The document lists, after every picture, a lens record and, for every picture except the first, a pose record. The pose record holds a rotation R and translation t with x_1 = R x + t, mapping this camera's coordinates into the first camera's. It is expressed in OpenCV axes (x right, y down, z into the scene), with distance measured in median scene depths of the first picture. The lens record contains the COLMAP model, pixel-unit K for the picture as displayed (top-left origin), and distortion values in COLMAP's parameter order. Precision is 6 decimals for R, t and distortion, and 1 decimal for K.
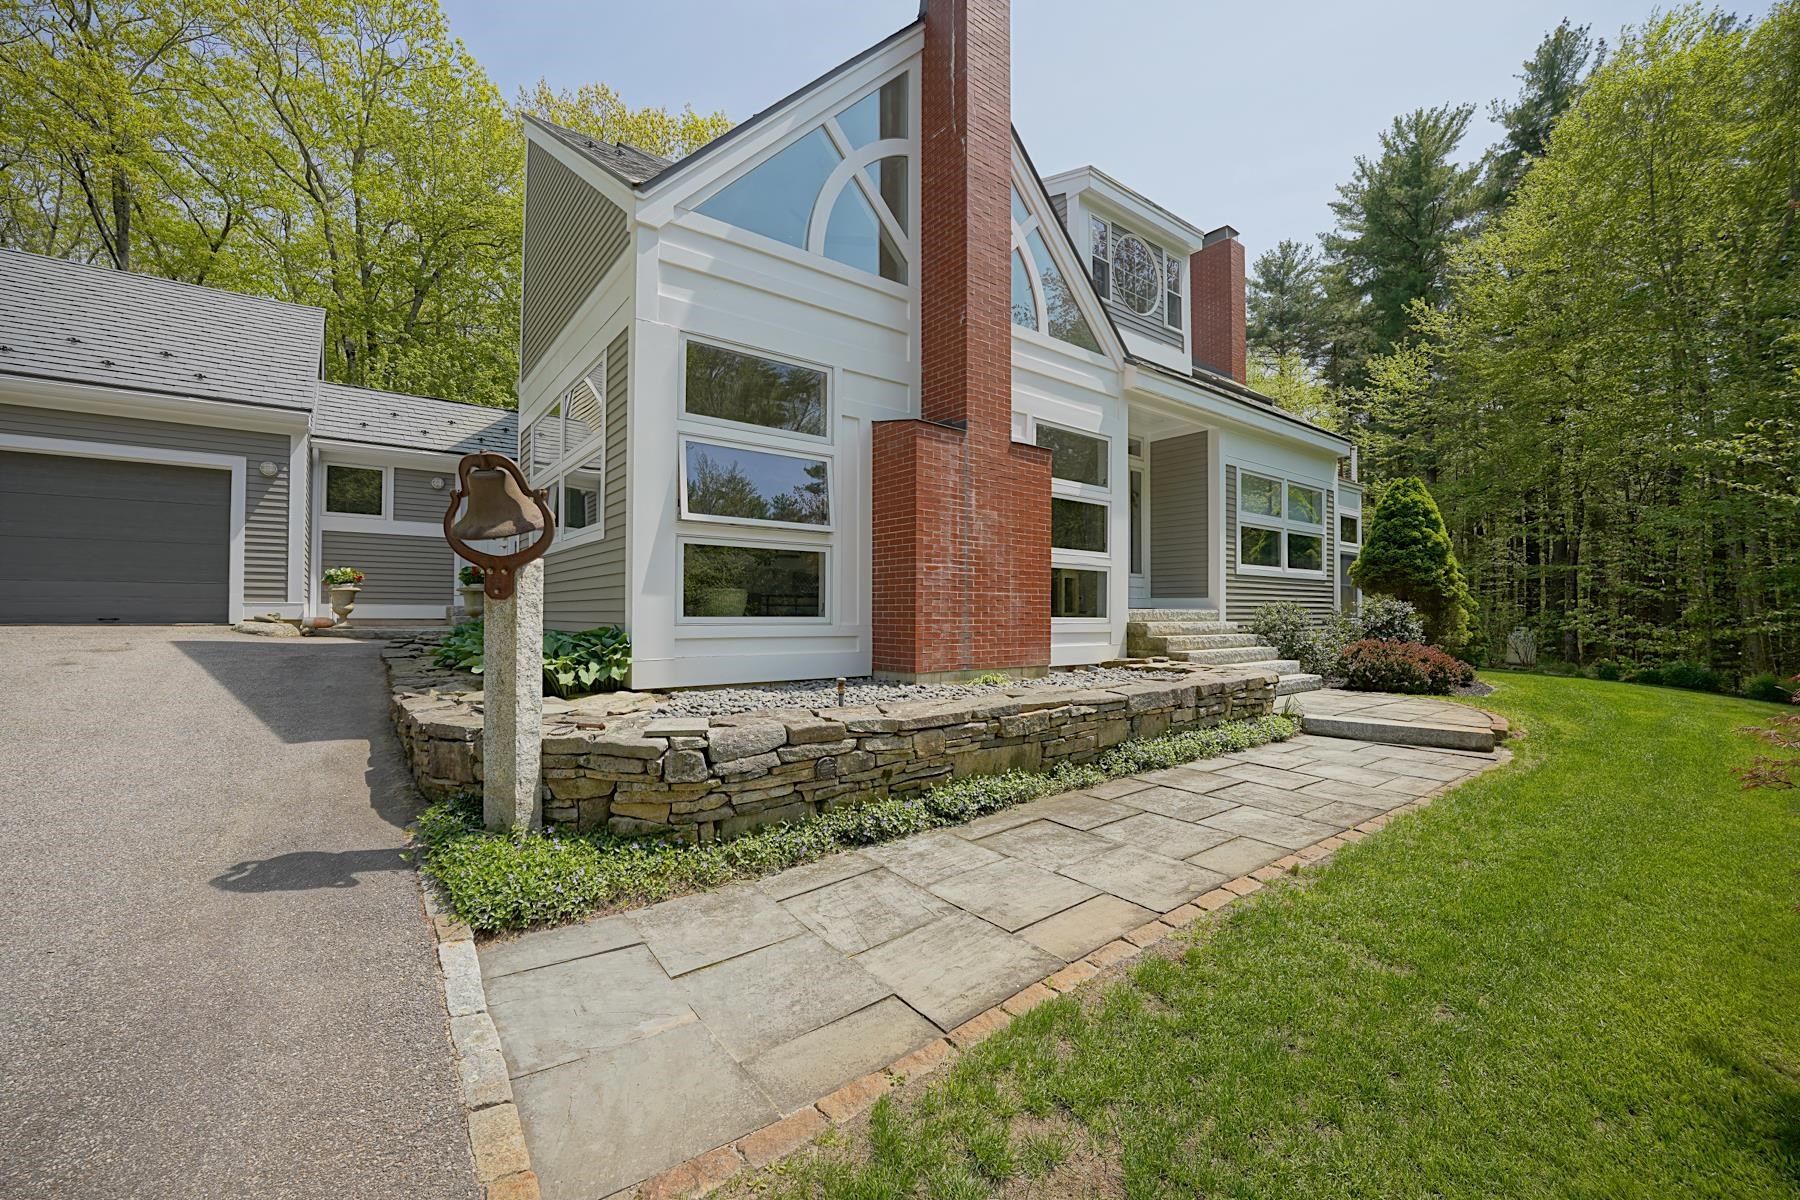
lens RADIAL K [[732.6, 0, 904.5], [0, 732.6, 603.4], [0, 0, 1]] dist [-0.026016, 0.003023]
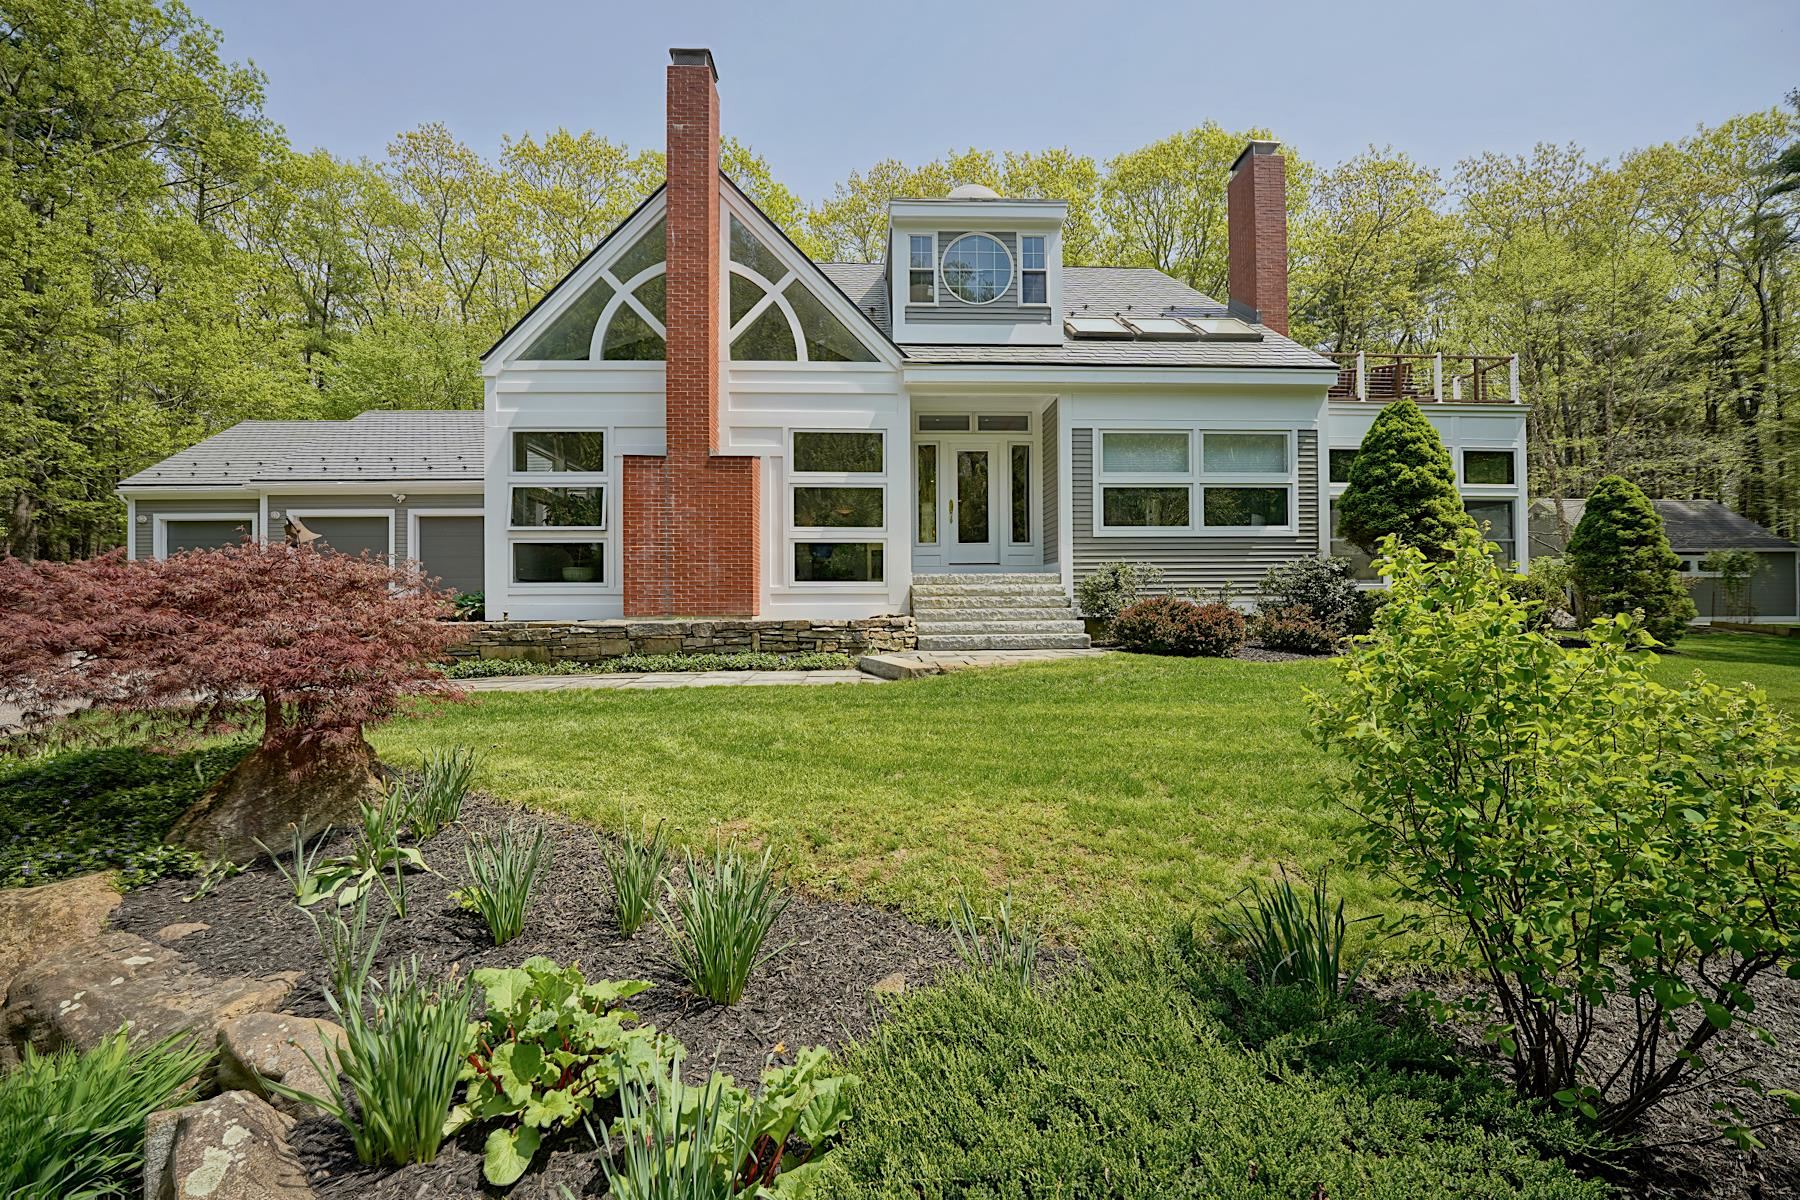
lens RADIAL K [[732.6, 0, 902.4], [0, 732.6, 604.5], [0, 0, 1]] dist [-0.026016, 0.003023]
pose [[0.814907, -0.009458, -0.579514, 1.018984], [0.017308, 0.999818, 0.008020, 0.049296], [0.579333, -0.016566, 0.814923, 0.044793]]
